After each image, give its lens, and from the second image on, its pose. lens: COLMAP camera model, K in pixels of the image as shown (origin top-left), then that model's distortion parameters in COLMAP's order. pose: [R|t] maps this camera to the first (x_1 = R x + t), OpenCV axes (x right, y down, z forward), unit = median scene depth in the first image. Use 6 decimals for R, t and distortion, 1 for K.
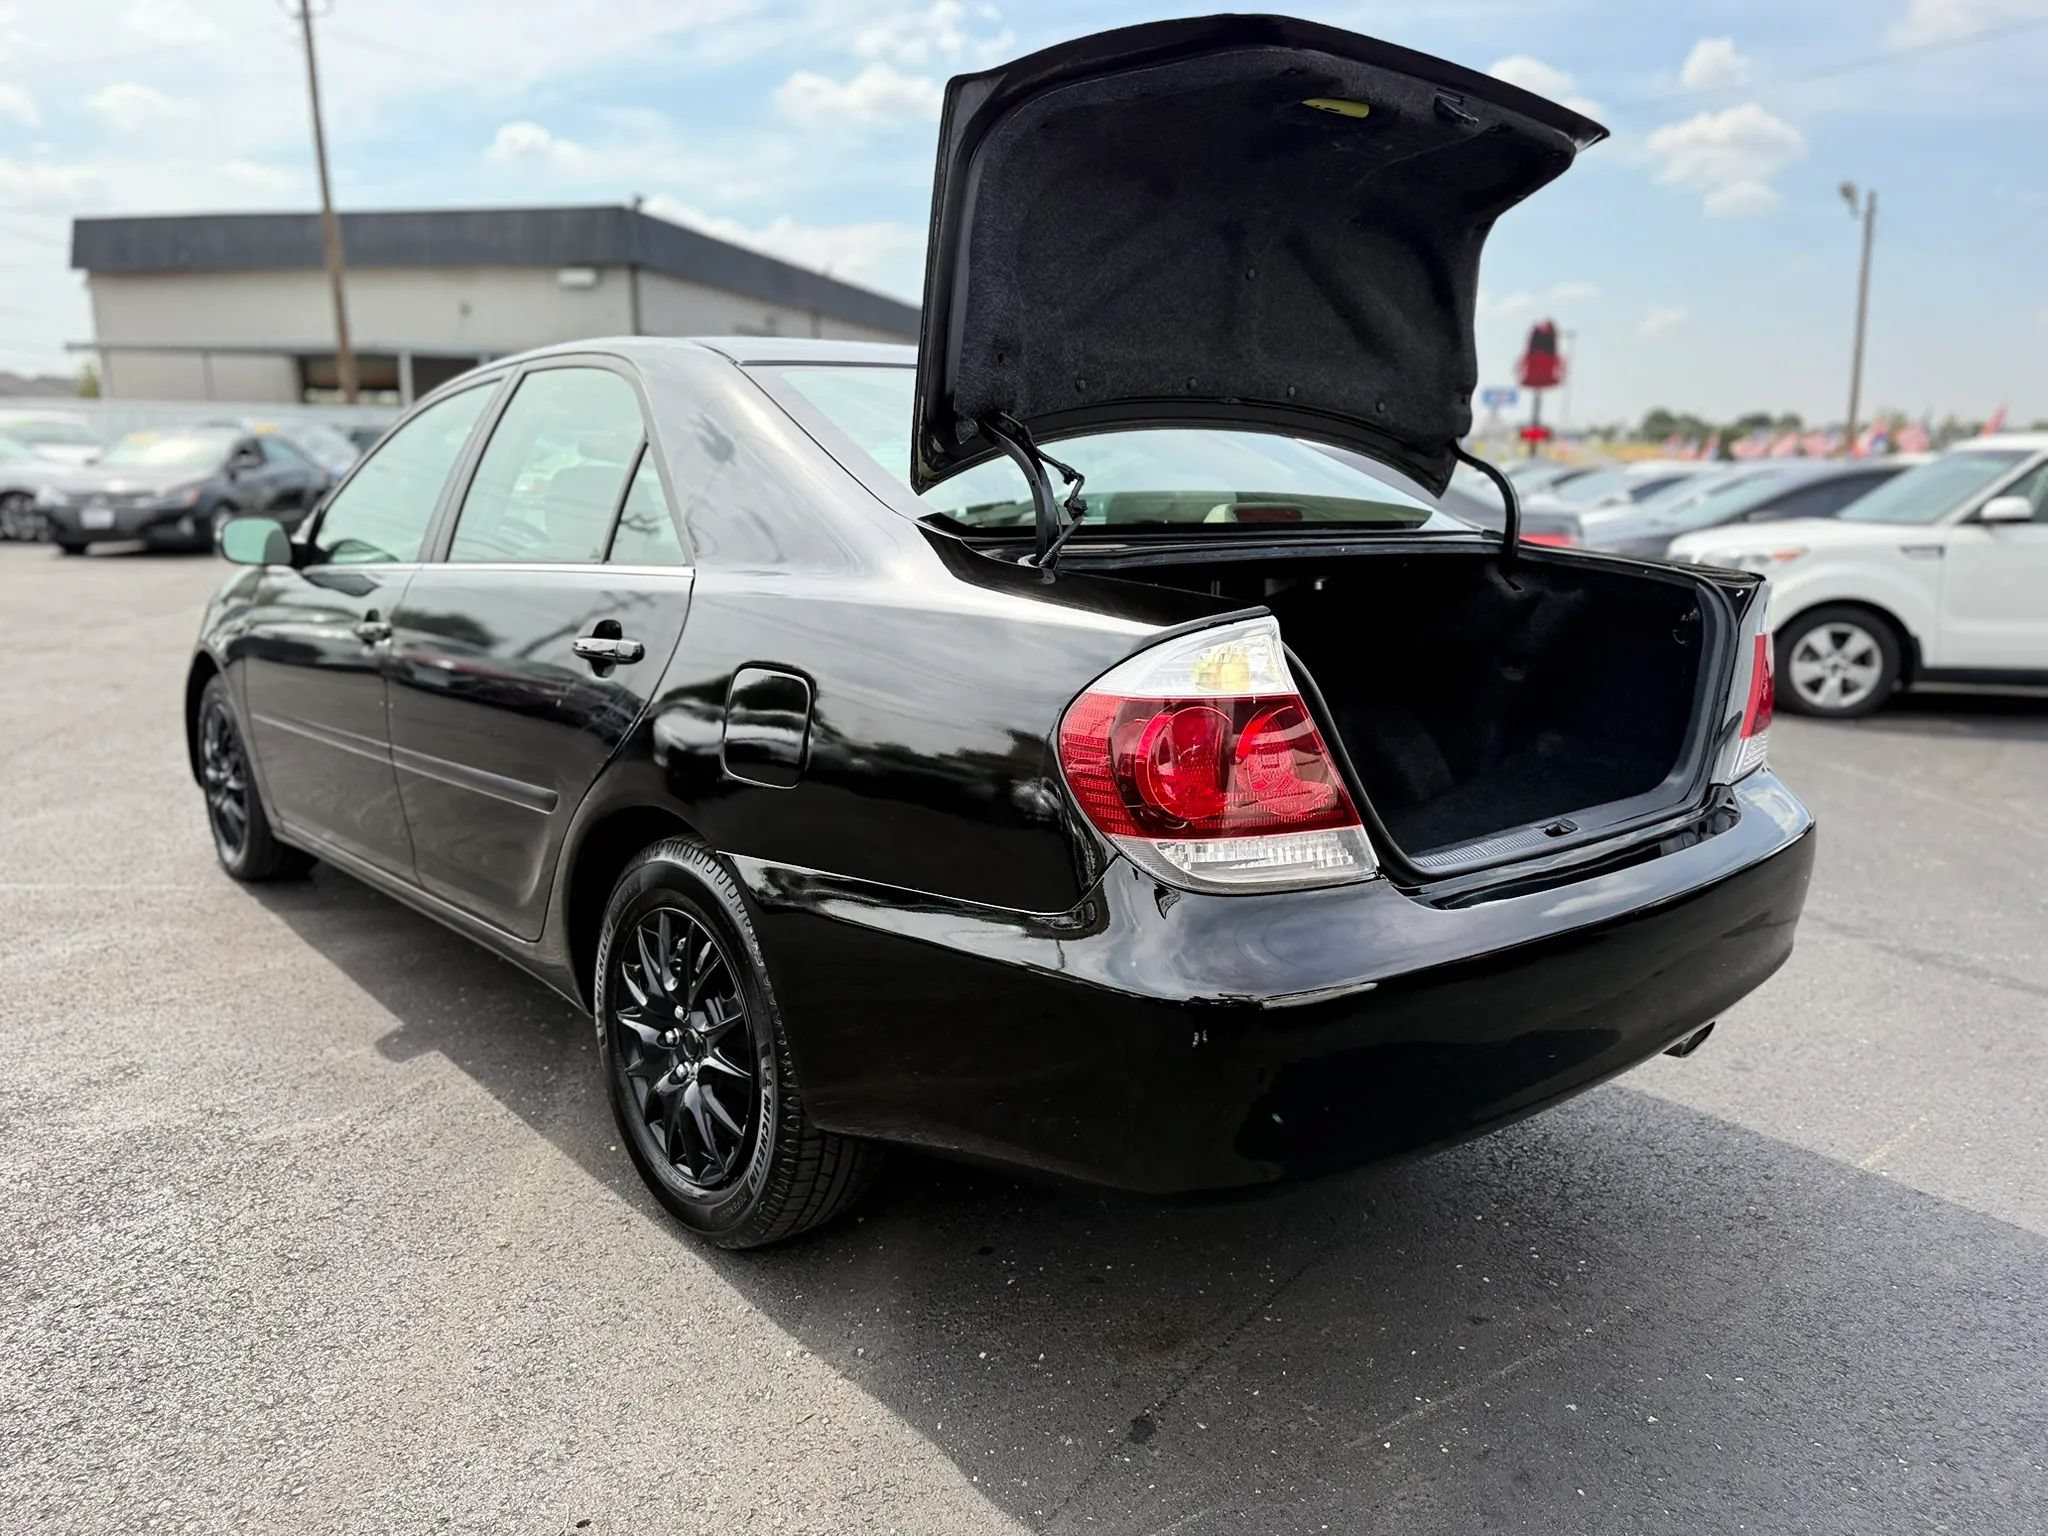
lens RADIAL K [[1506.7, 0, 1045.1], [0, 1506.7, 756.7], [0, 0, 1]] dist [0.012351, -0.012750]
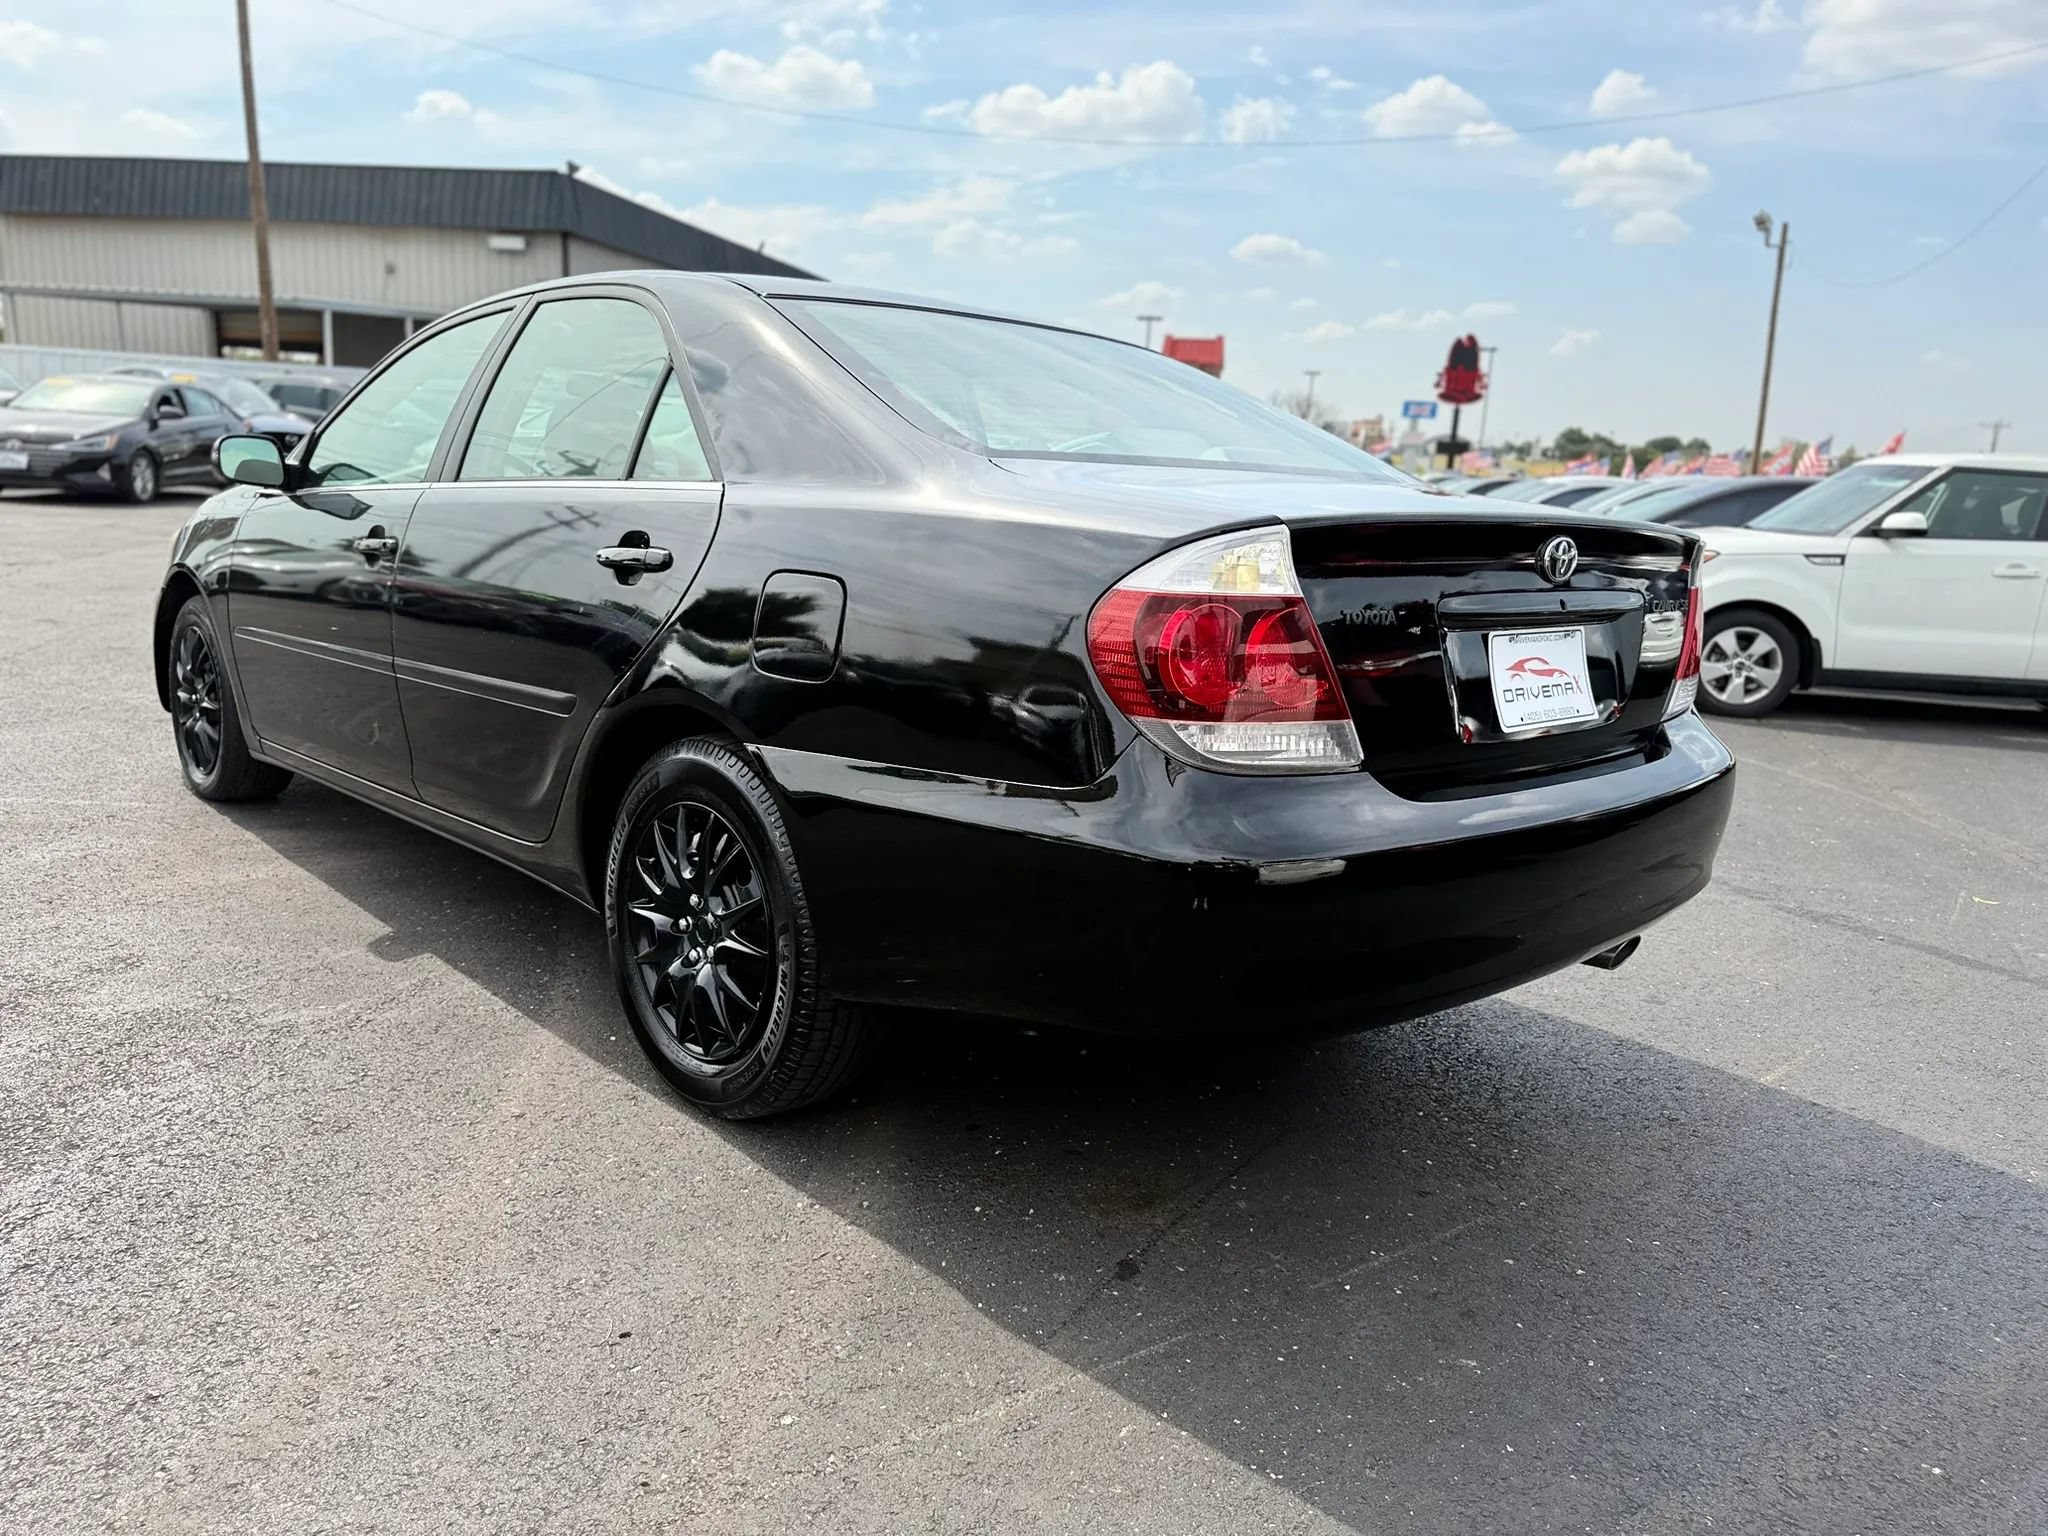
lens RADIAL K [[1506.7, 0, 1030.3], [0, 1506.7, 766.1], [0, 0, 1]] dist [0.012351, -0.012750]
pose [[0.998216, 0.033360, 0.049512, -0.055572], [-0.033800, 0.999396, 0.008084, 0.053451], [-0.049212, -0.009743, 0.998741, -0.071297]]
